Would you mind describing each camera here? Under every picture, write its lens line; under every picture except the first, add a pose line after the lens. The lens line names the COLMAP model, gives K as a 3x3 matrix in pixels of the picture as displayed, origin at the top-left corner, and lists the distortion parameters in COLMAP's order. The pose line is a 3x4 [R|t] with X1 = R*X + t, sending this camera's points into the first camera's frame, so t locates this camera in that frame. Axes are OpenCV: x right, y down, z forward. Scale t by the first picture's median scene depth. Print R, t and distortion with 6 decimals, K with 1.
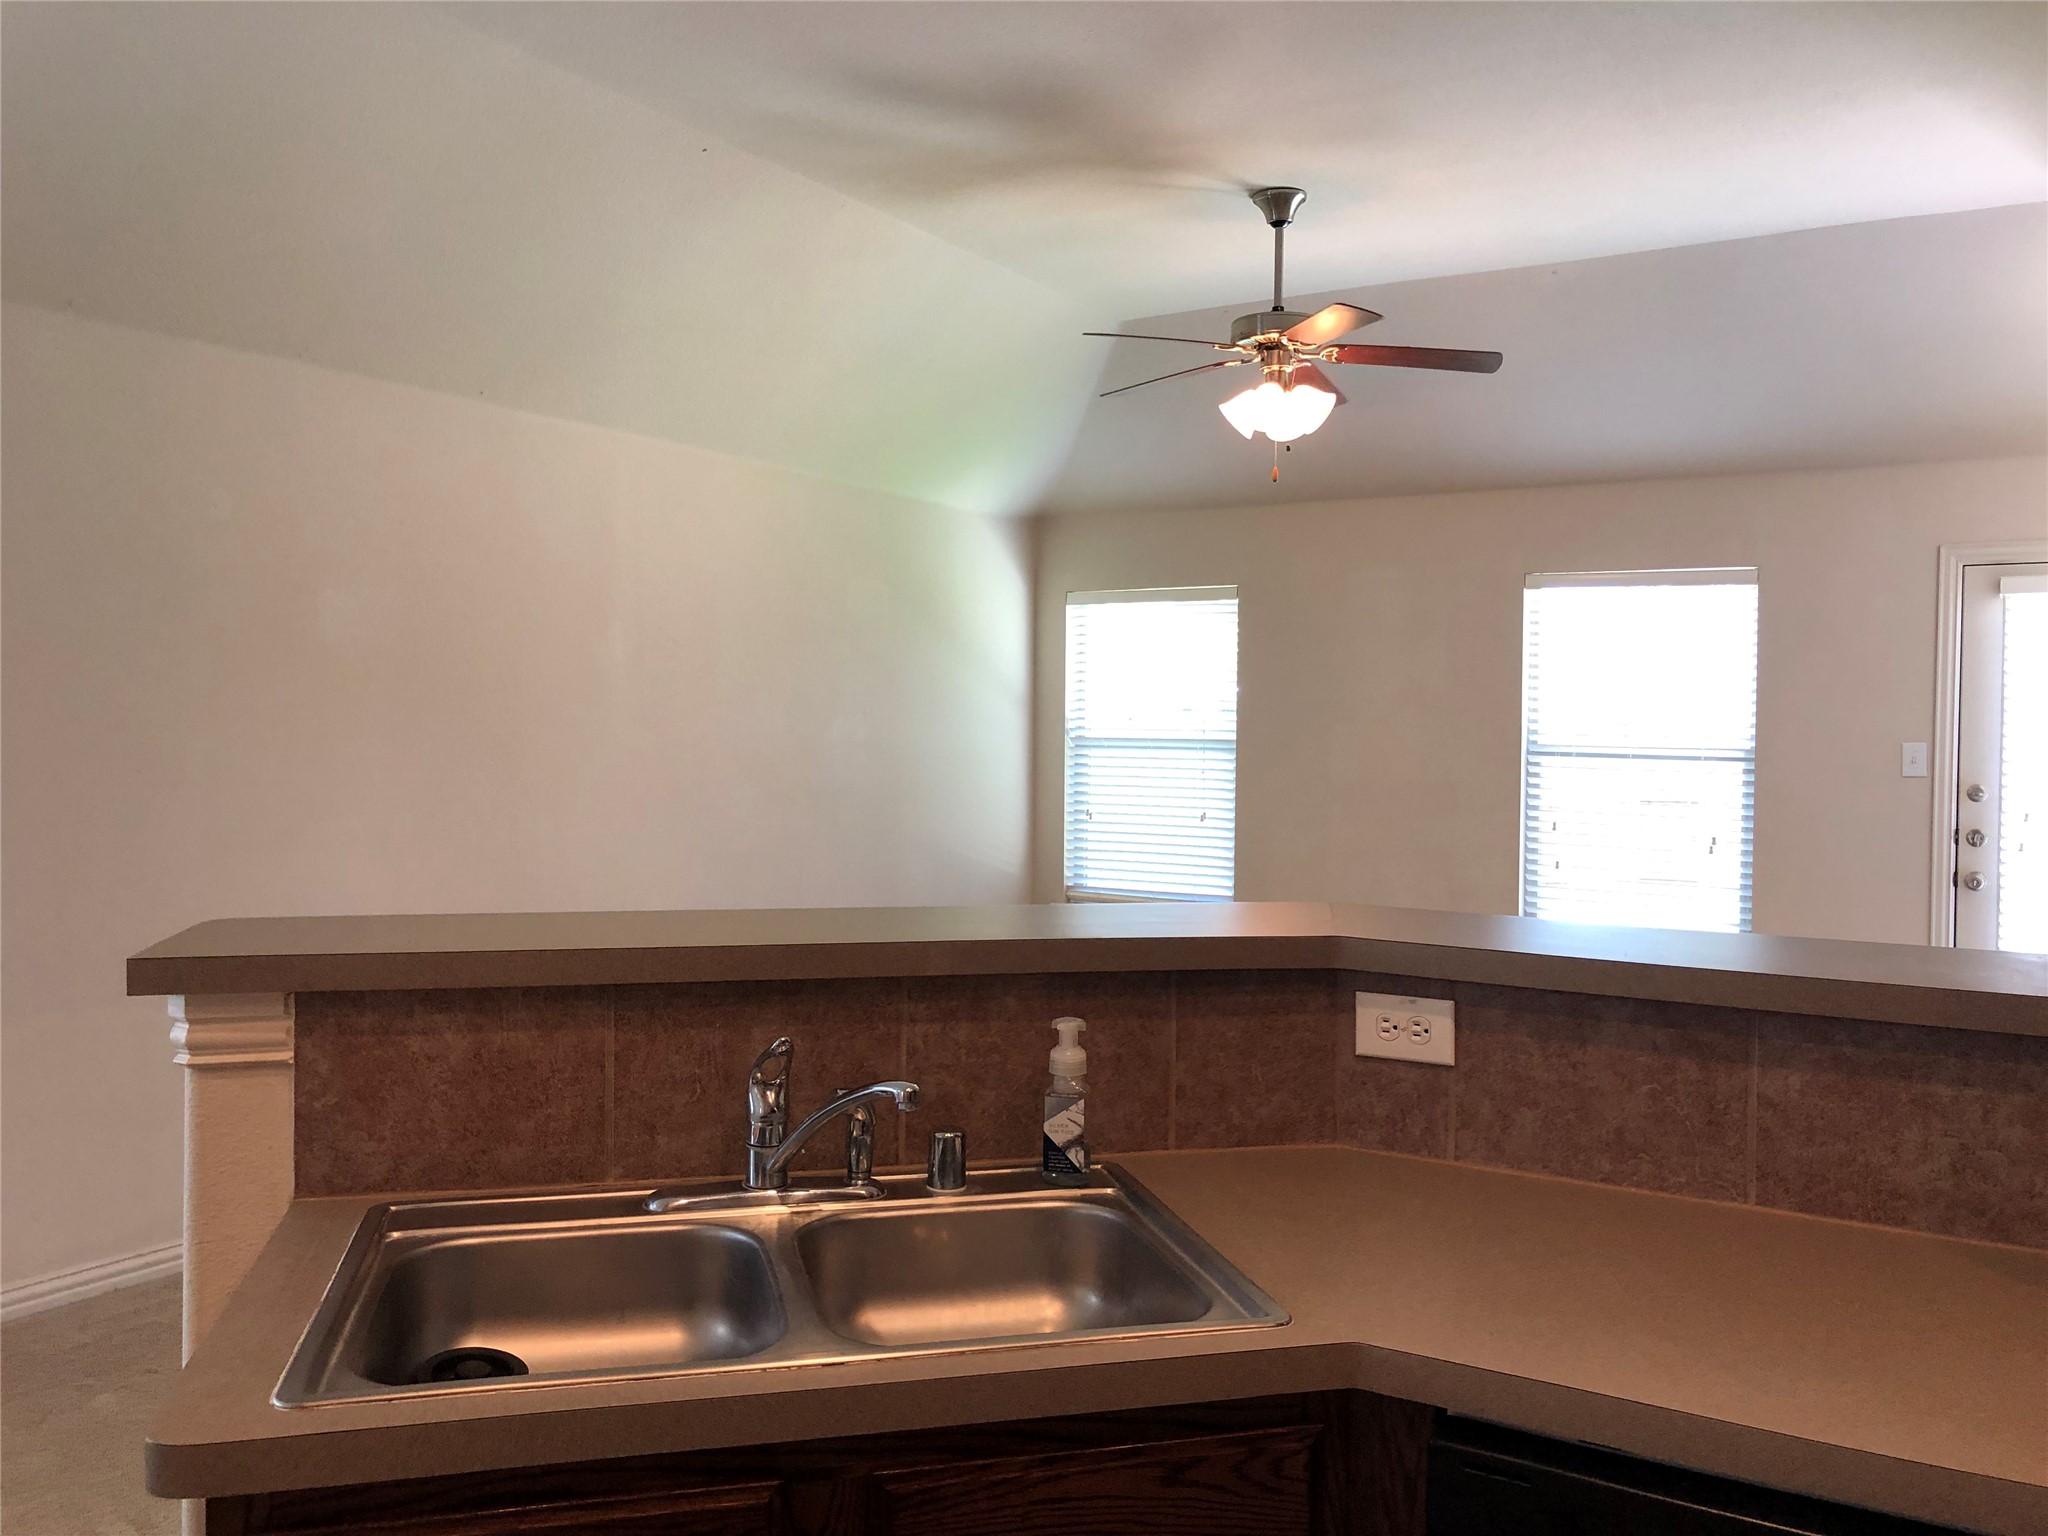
lens RADIAL K [[1694.4, 0, 1025.8], [0, 1694.4, 767.3], [0, 0, 1]] dist [-0.000912, 0.010162]
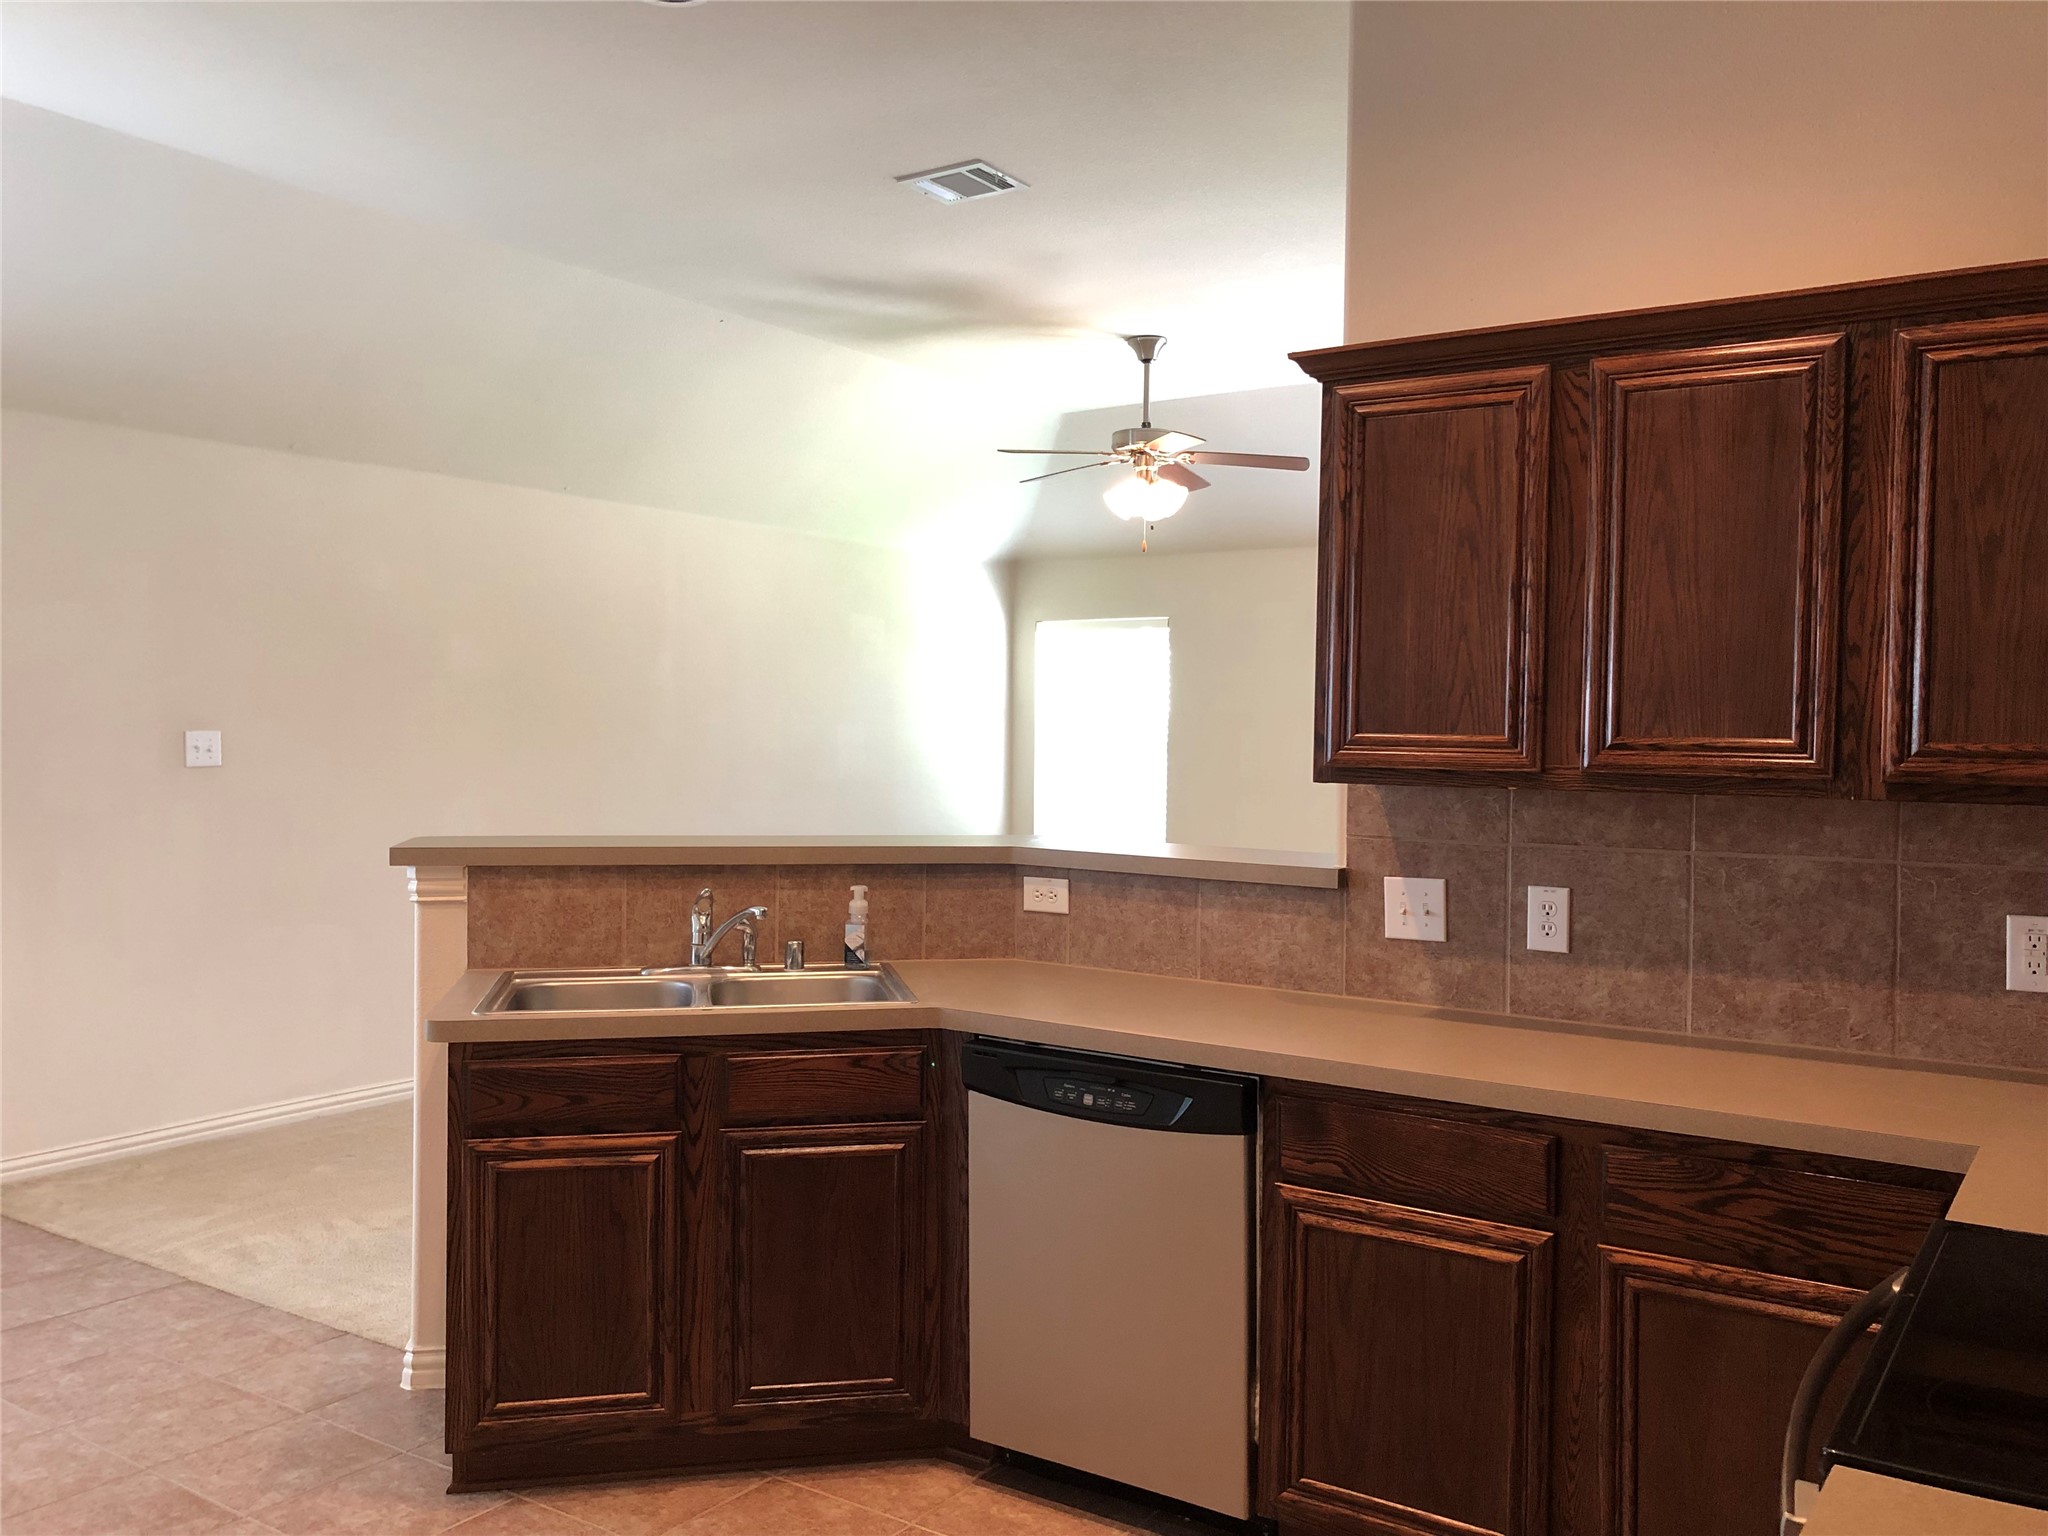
lens RADIAL K [[1694.4, 0, 1041.1], [0, 1694.4, 755.9], [0, 0, 1]] dist [-0.000912, 0.010162]
pose [[0.999181, 0.001432, -0.040442, 0.313057], [-0.001709, 0.999975, -0.006837, 0.013054], [0.040431, 0.006900, 0.999158, -0.933216]]
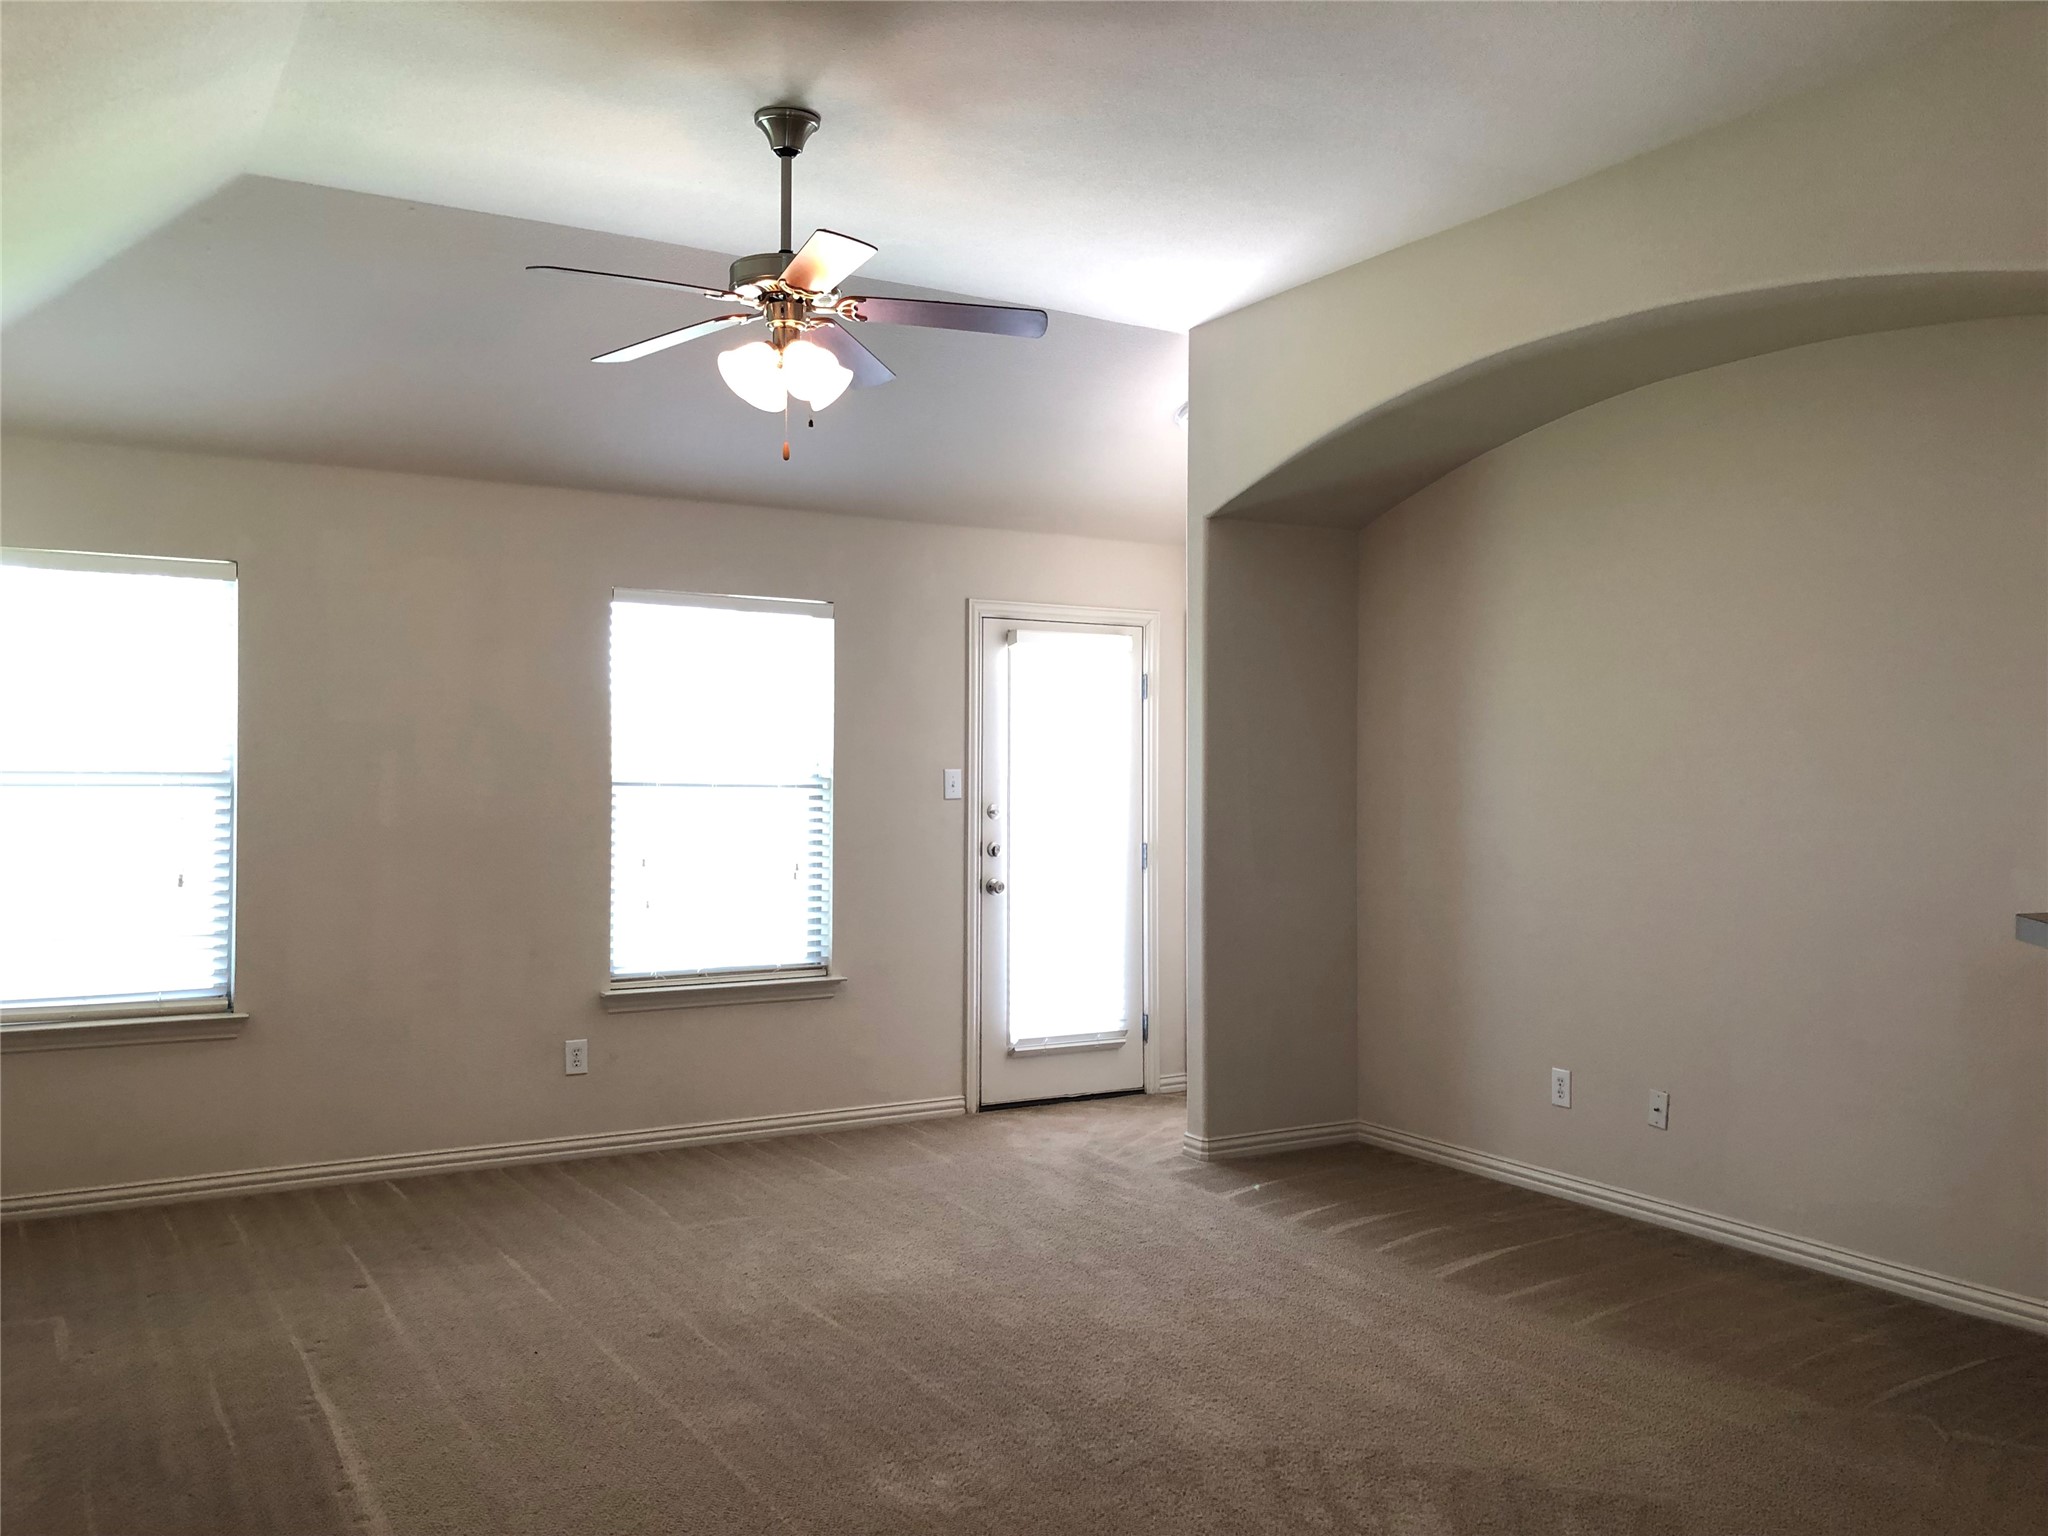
lens RADIAL K [[1694.4, 0, 1046.9], [0, 1694.4, 765.1], [0, 0, 1]] dist [-0.000912, 0.010162]
pose [[0.465439, -0.006049, 0.885059, -1.381749], [0.018248, 0.999830, -0.002762, -0.038949], [-0.884892, 0.017436, 0.465470, 1.318807]]
